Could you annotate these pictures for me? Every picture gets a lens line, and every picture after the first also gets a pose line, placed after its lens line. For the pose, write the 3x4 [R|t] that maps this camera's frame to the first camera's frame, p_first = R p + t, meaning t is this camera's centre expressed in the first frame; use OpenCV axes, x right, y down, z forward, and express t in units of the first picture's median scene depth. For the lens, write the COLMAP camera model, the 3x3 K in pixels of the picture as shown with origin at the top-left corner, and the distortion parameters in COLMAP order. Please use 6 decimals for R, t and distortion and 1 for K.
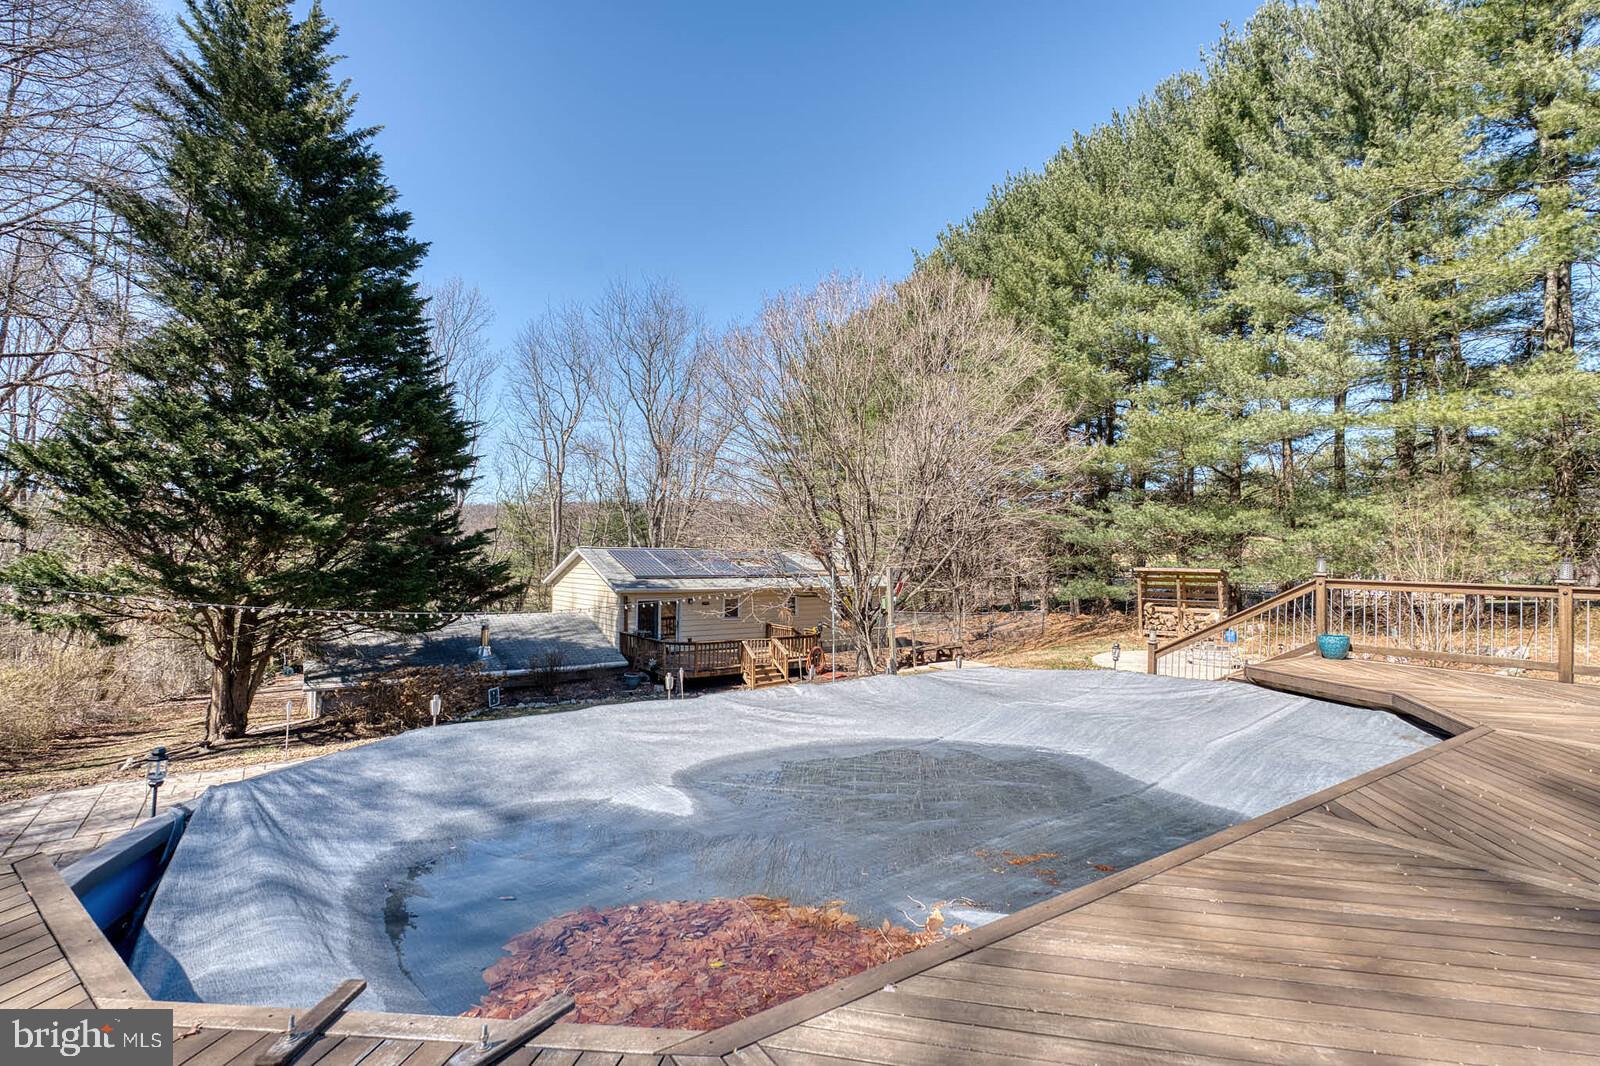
lens RADIAL K [[724.3, 0, 801.5], [0, 724.3, 545.2], [0, 0, 1]] dist [-0.000492, -0.000014]
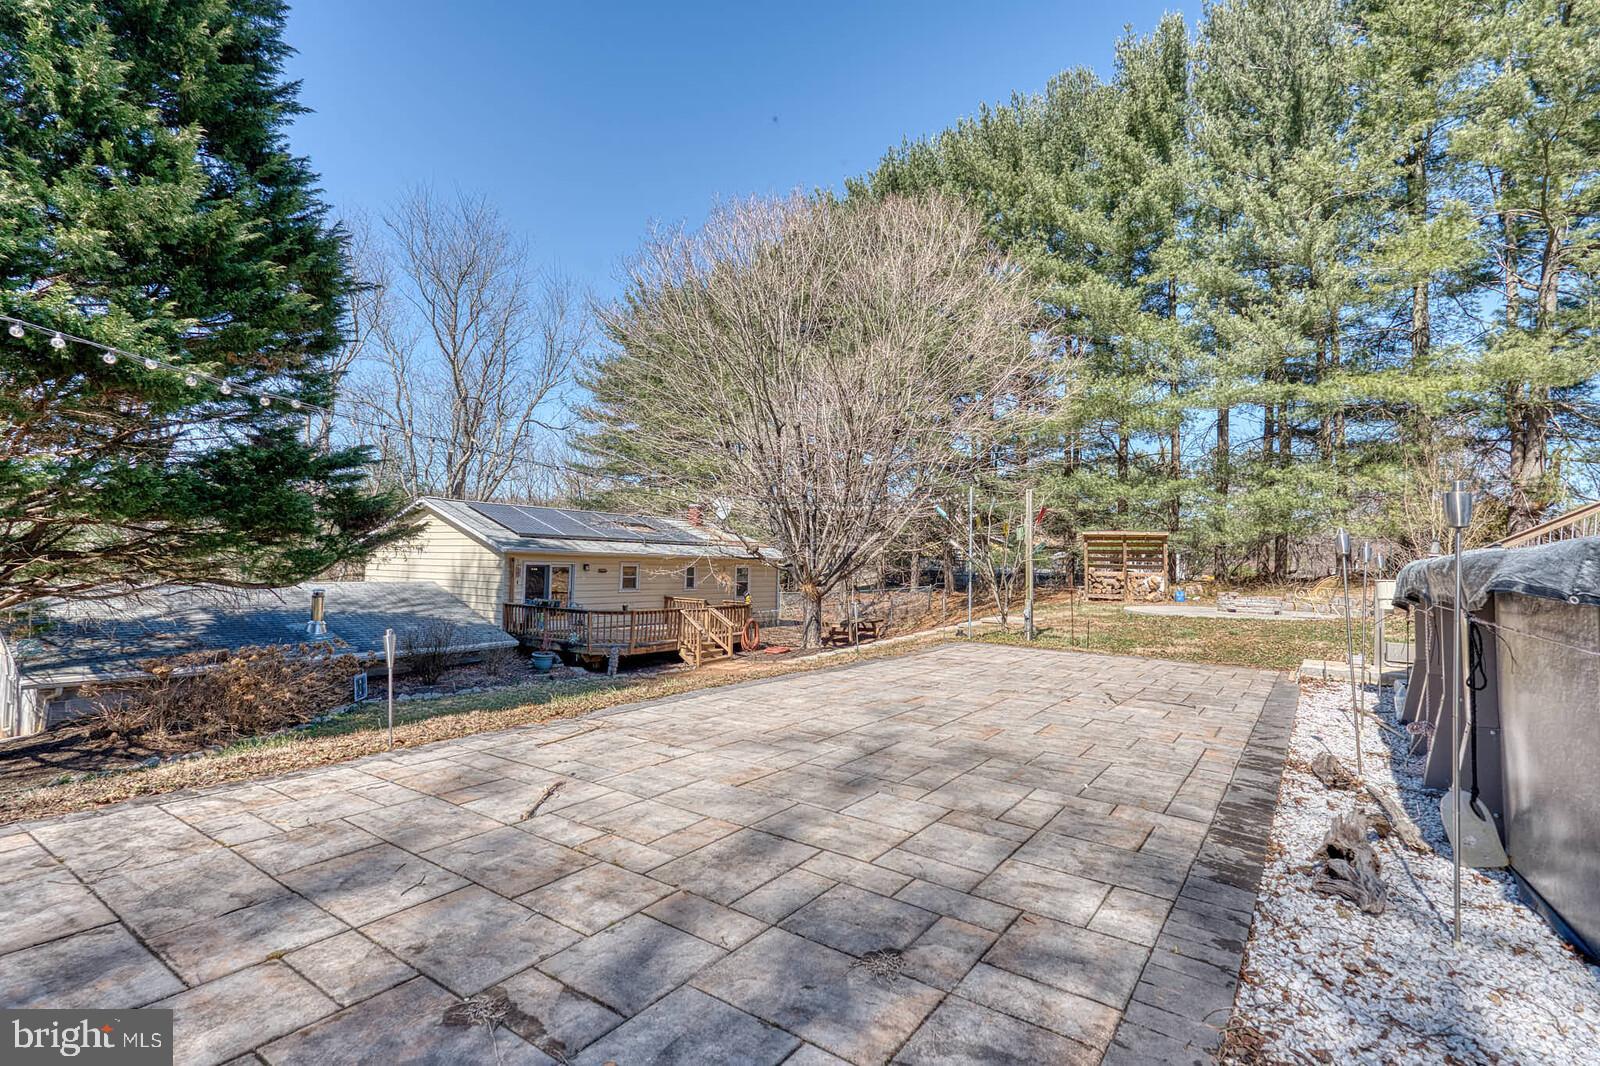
lens RADIAL K [[731.0, 0, 799.9], [0, 731.0, 543.5], [0, 0, 1]] dist [0.001561, 0.000221]
pose [[0.941889, 0.021086, 0.335261, -0.222171], [-0.019833, 0.999778, -0.007163, 0.056322], [-0.335337, 0.000097, 0.942098, 0.161972]]
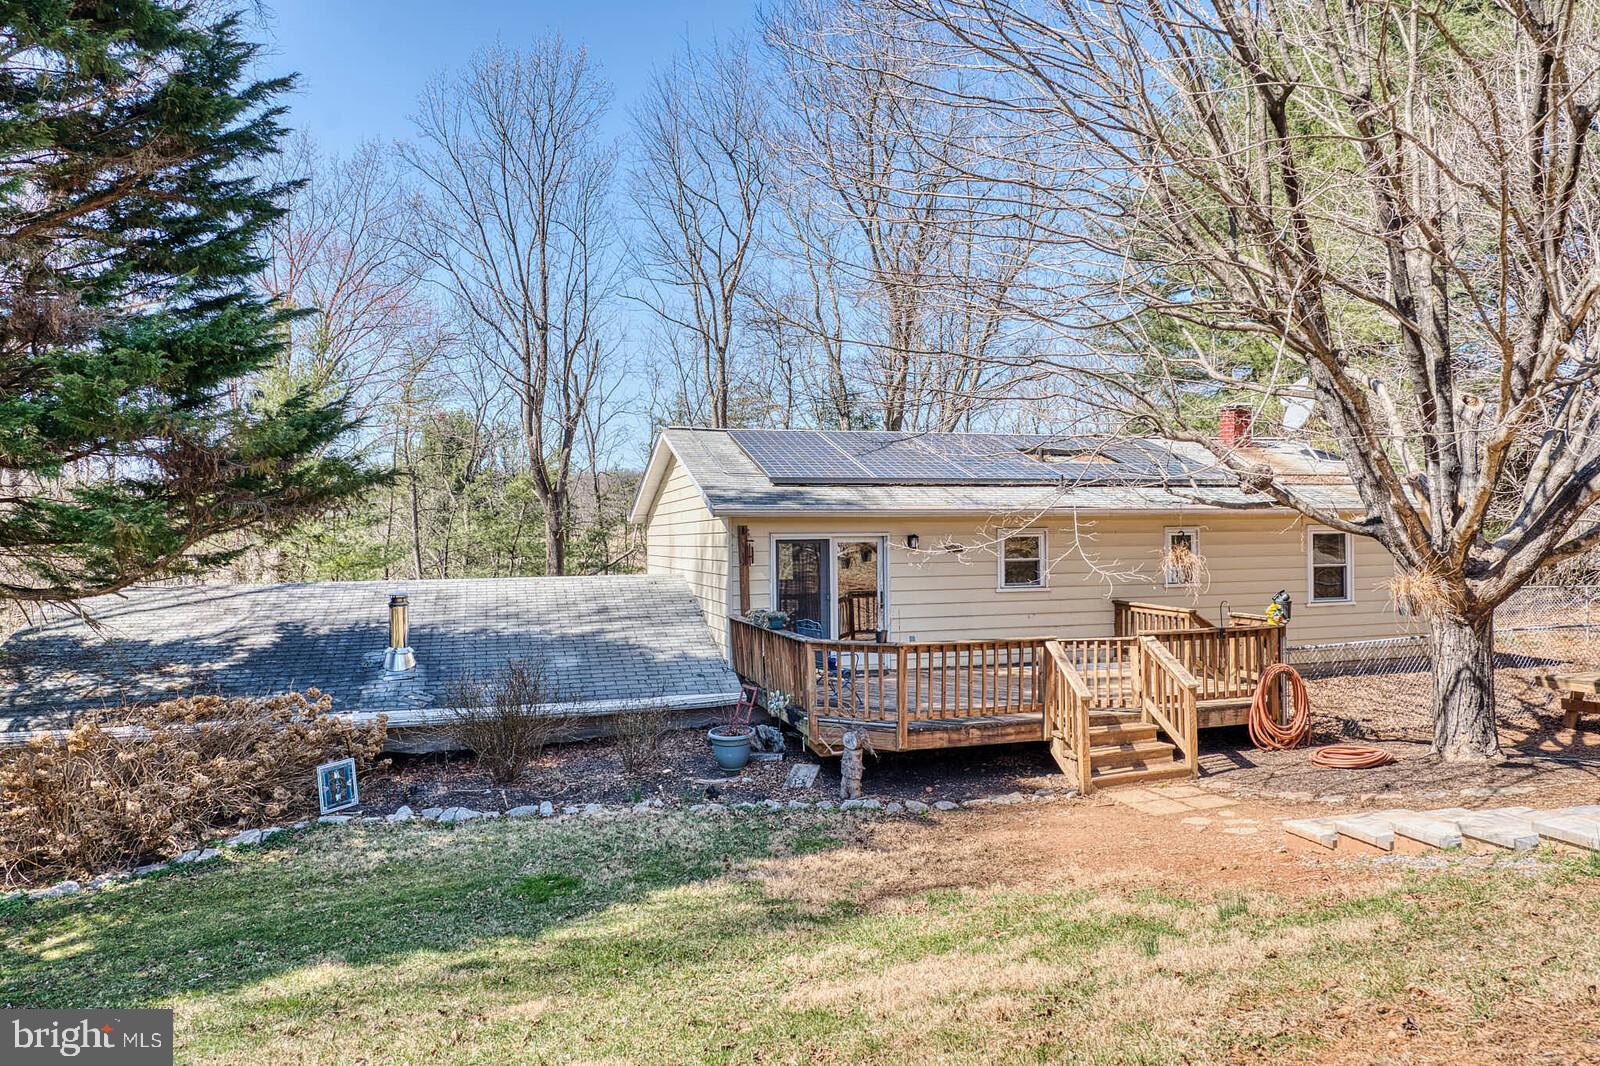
lens RADIAL K [[1029.9, 0, 800.0], [0, 1029.9, 533.0], [0, 0, 1]] dist [0.003086, 0.000730]
pose [[0.944772, -0.023036, -0.326917, -0.031795], [0.028272, 0.999537, 0.011272, 0.070583], [0.326506, -0.019892, 0.944986, 0.495945]]
